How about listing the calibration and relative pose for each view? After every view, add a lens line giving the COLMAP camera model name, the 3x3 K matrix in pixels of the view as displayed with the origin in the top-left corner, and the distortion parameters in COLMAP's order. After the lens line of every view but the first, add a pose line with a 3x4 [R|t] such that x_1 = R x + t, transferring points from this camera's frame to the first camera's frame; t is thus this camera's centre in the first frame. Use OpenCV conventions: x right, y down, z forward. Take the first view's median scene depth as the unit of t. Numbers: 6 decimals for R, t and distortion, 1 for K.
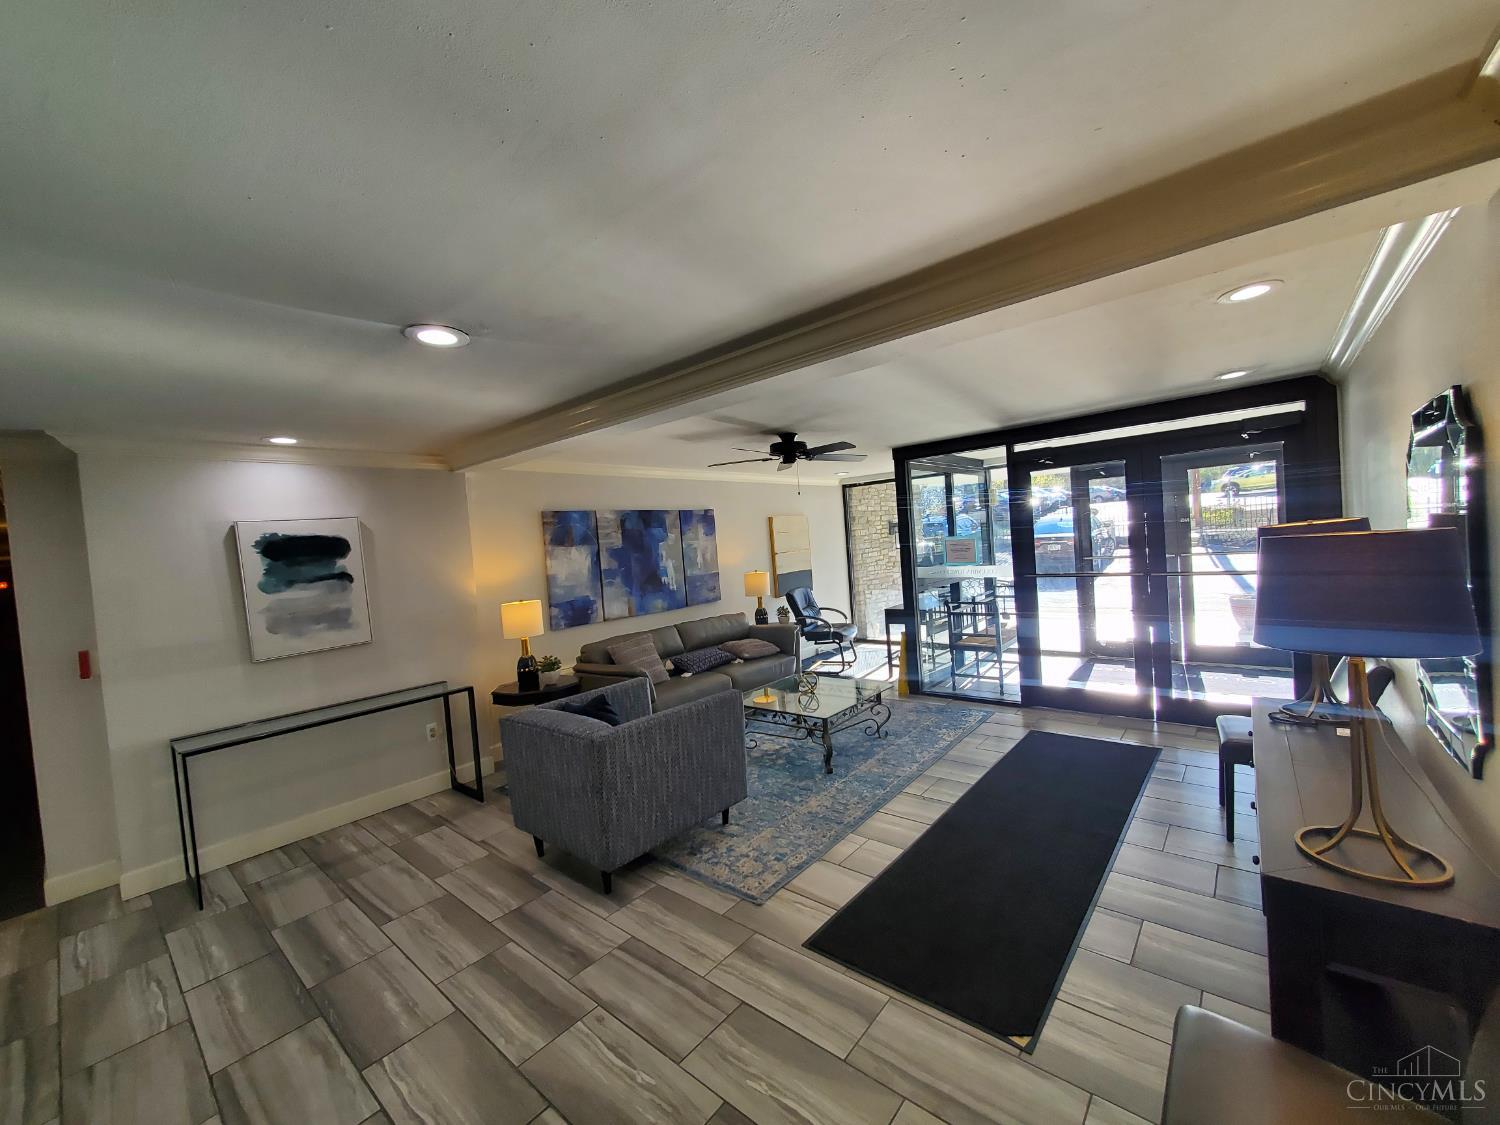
lens RADIAL K [[596.8, 0, 750.0], [0, 596.8, 562.5], [0, 0, 1]] dist [-0.000462, -0.000288]
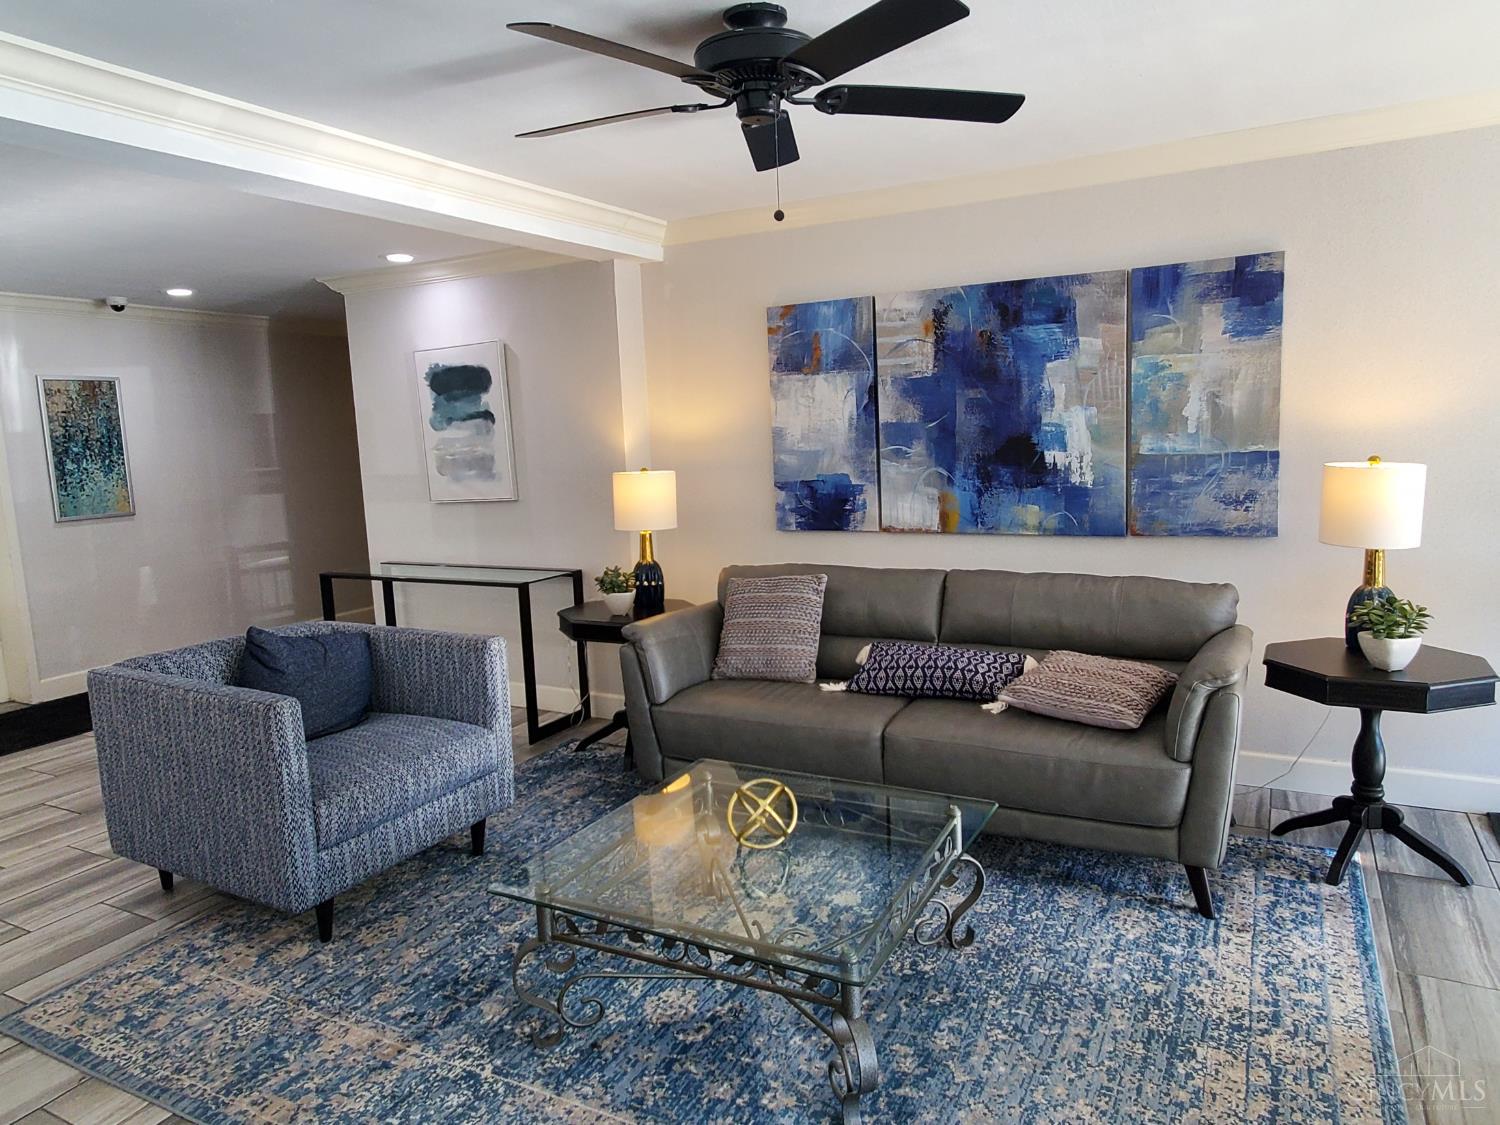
lens RADIAL K [[942.6, 0, 750.0], [0, 942.6, 562.5], [0, 0, 1]] dist [-0.001725, -0.001436]
pose [[0.231846, 0.204938, -0.950920, 0.469843], [-0.006636, 0.977866, 0.209127, -0.036539], [0.972730, -0.042175, 0.228074, 0.733409]]
